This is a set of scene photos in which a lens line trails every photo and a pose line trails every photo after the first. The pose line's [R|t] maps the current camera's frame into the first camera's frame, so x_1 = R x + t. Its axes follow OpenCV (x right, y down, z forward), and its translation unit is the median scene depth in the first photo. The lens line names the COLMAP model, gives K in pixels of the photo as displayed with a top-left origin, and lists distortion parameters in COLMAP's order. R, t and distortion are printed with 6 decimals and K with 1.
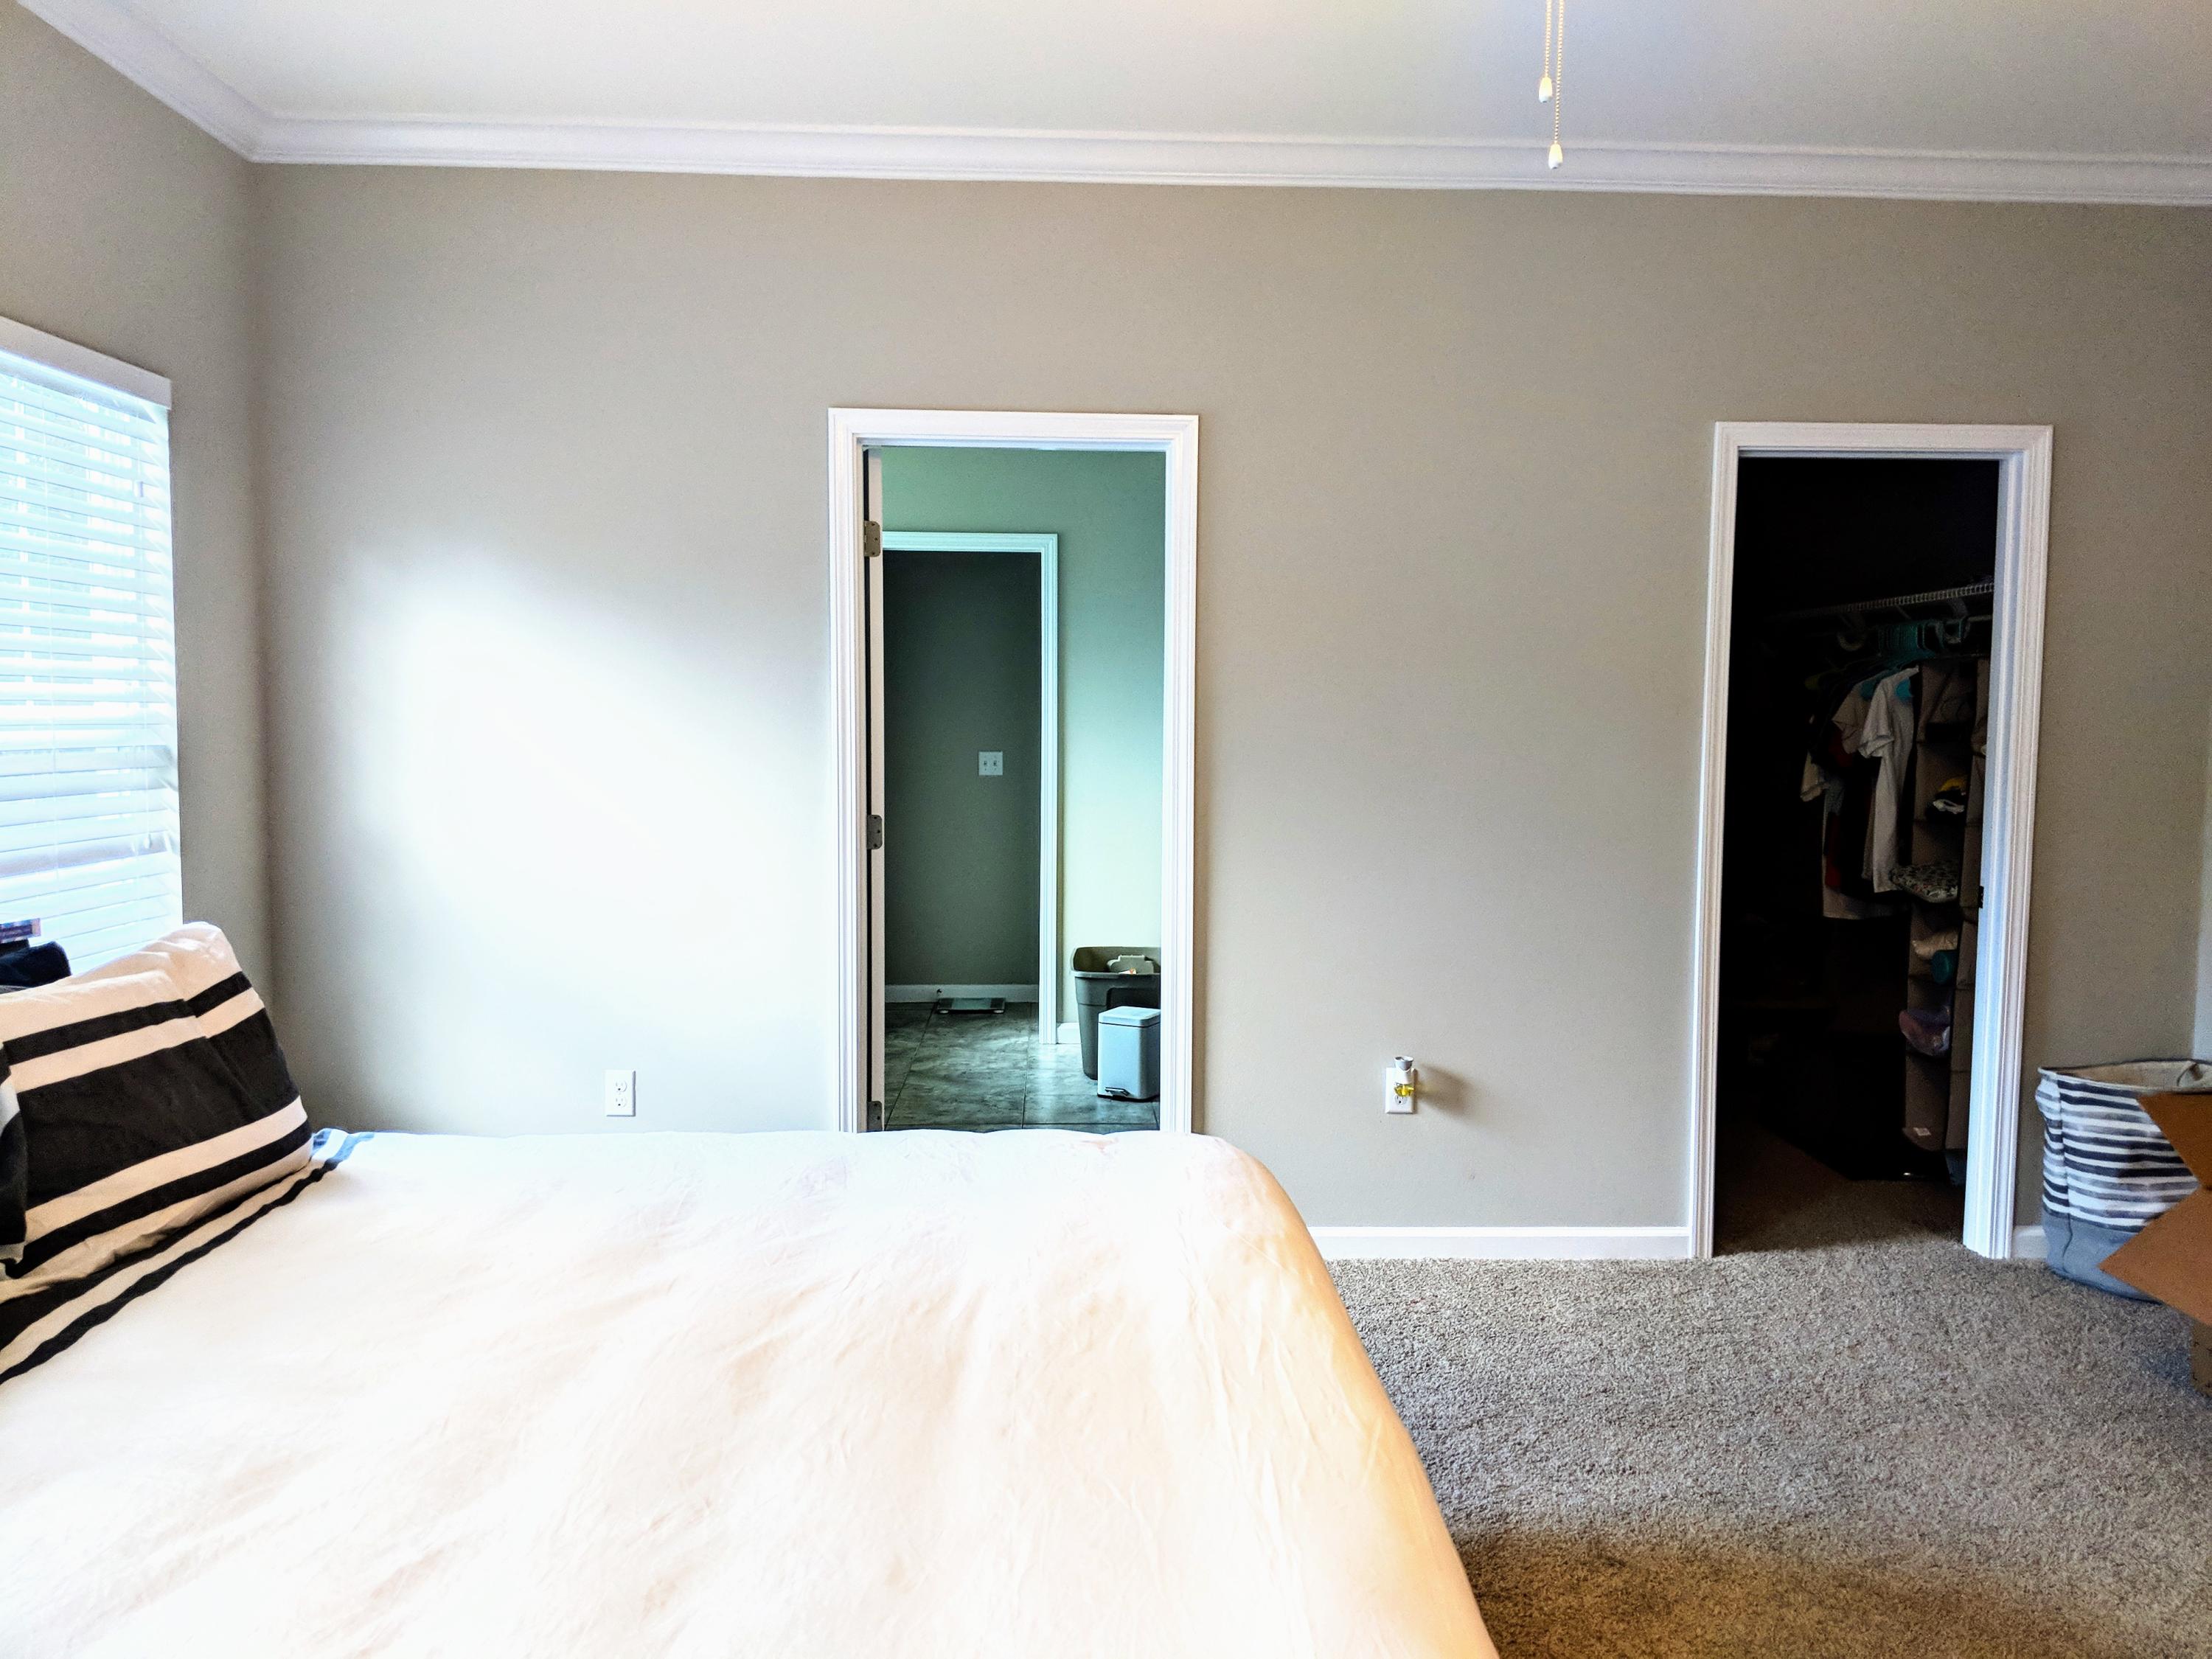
lens RADIAL K [[1759.3, 0, 1113.5], [0, 1759.3, 817.3], [0, 0, 1]] dist [0.053013, -0.093477]
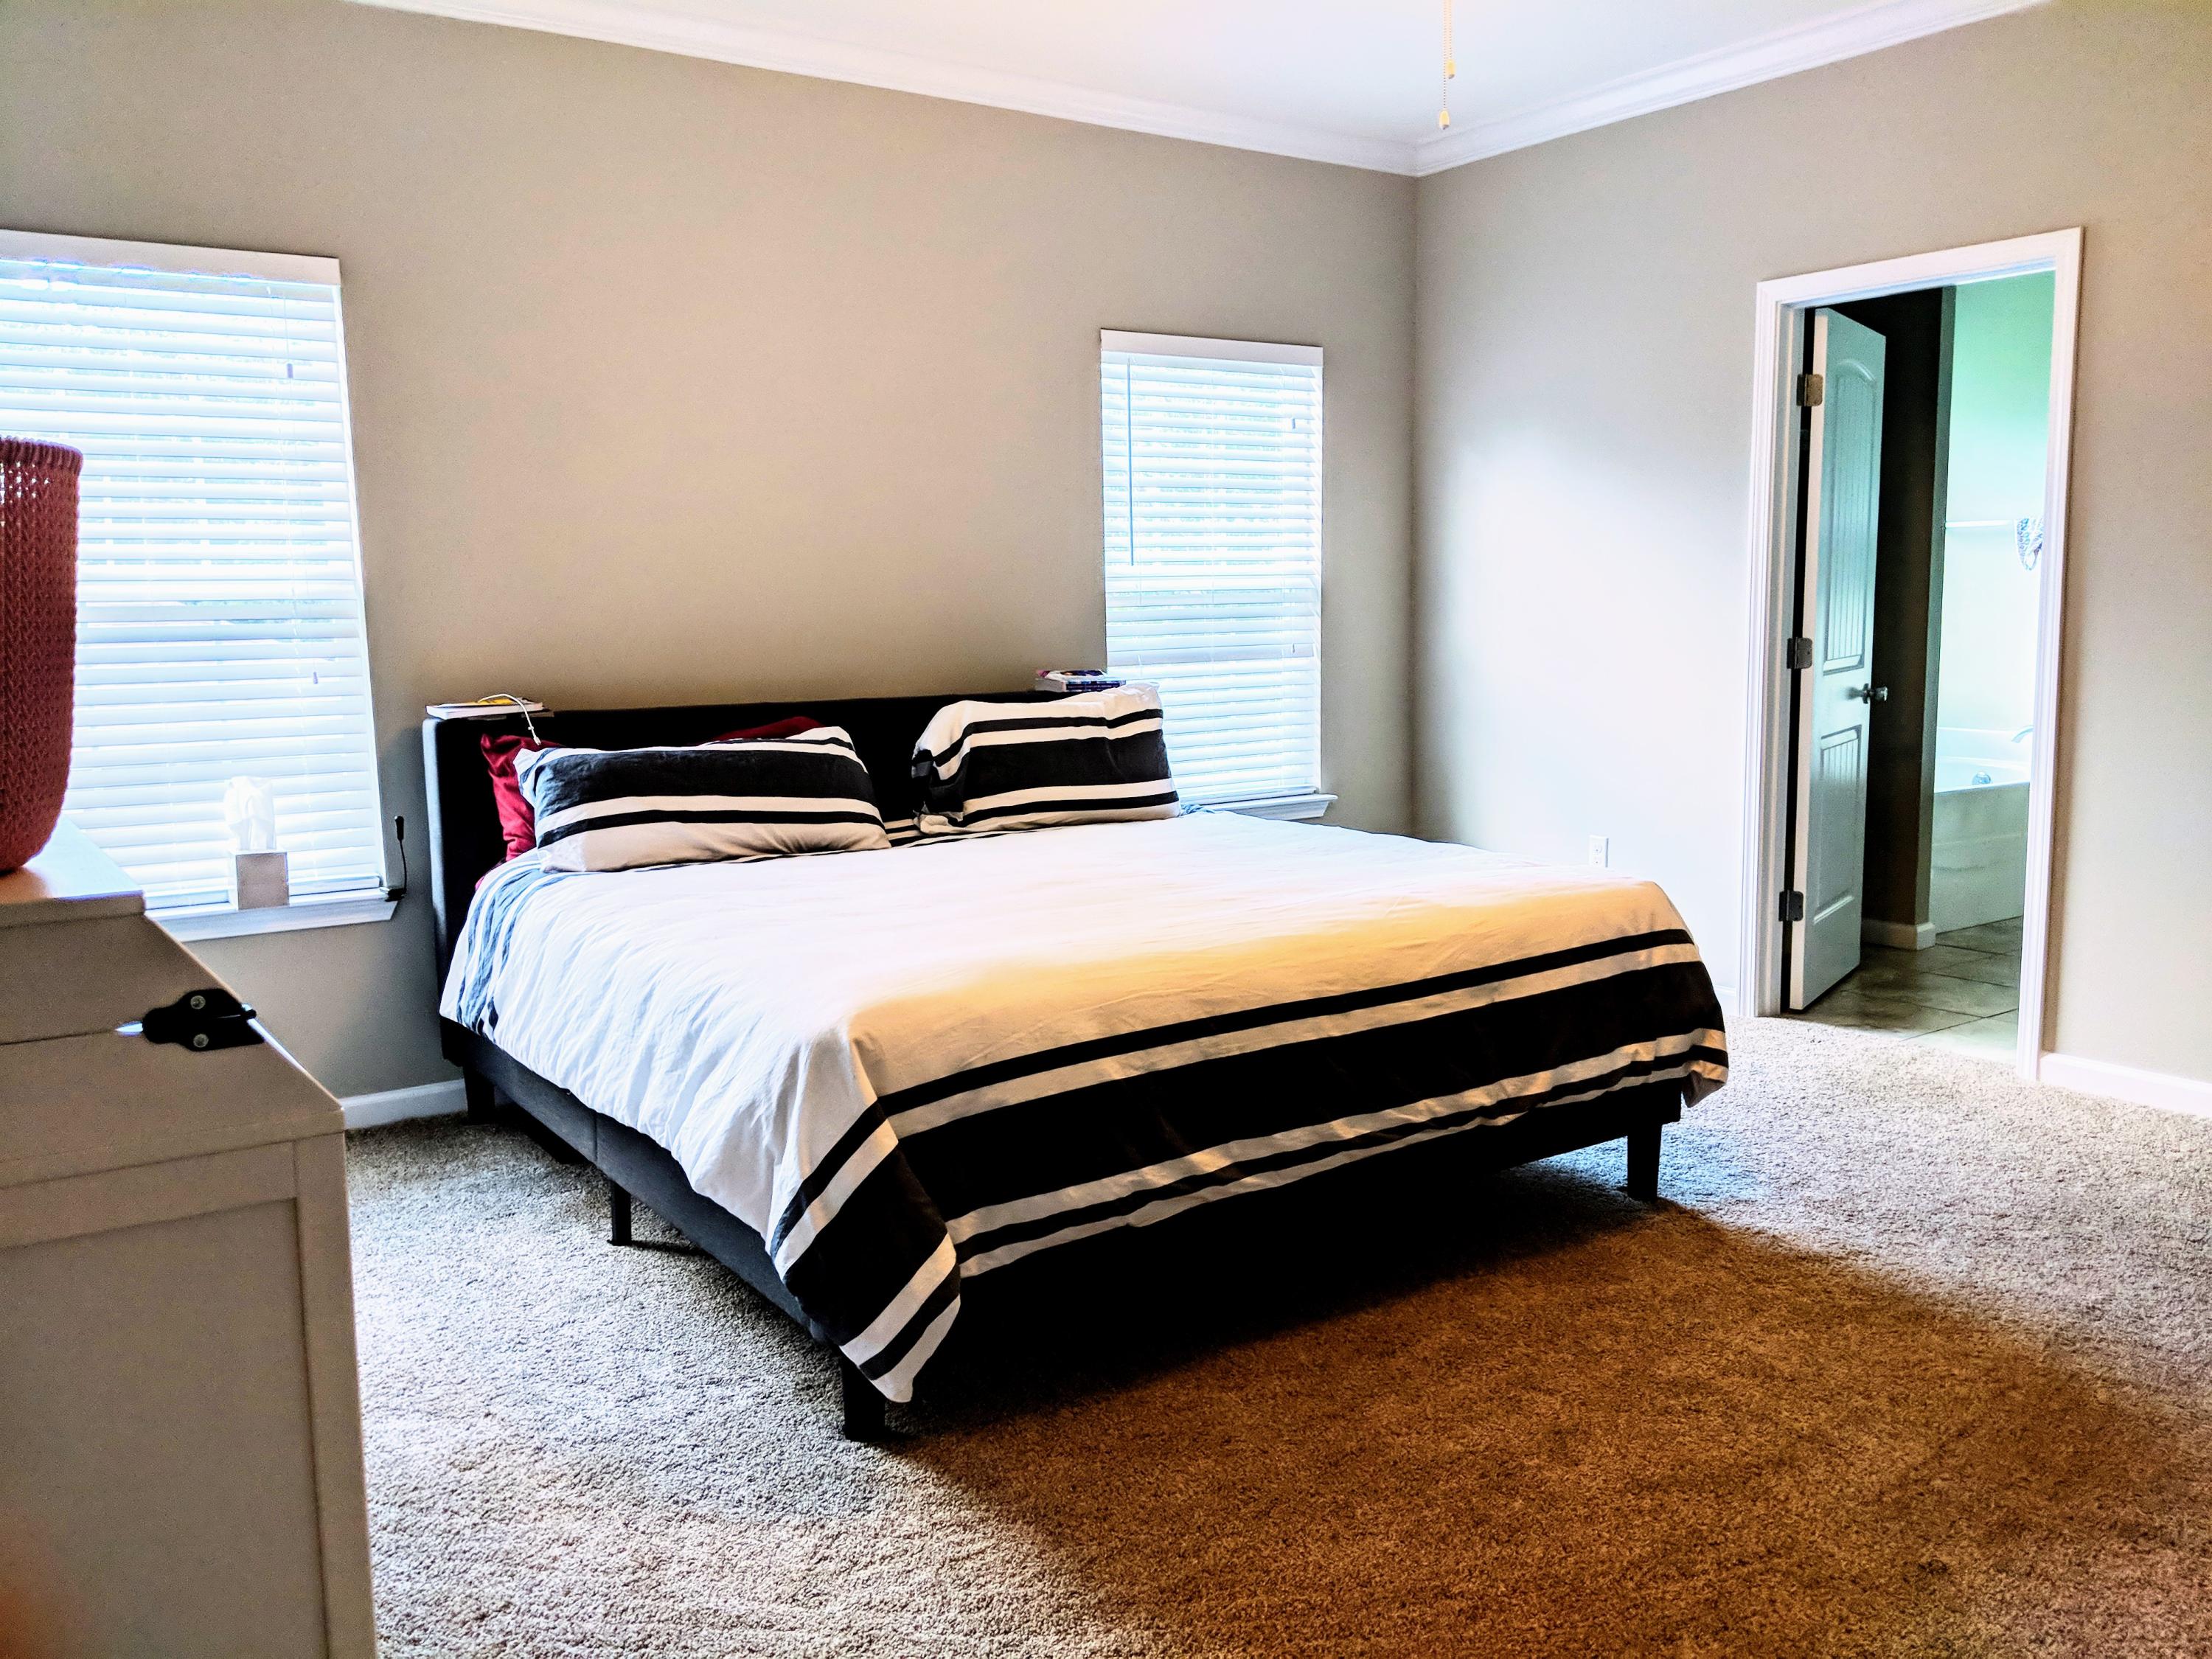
lens RADIAL K [[1759.3, 0, 1099.7], [0, 1759.3, 840.3], [0, 0, 1]] dist [0.053013, -0.093477]
pose [[0.523082, 0.098950, -0.846519, 0.709457], [-0.026696, 0.994652, 0.099769, 0.031184], [0.851864, -0.029589, 0.522927, 0.014654]]
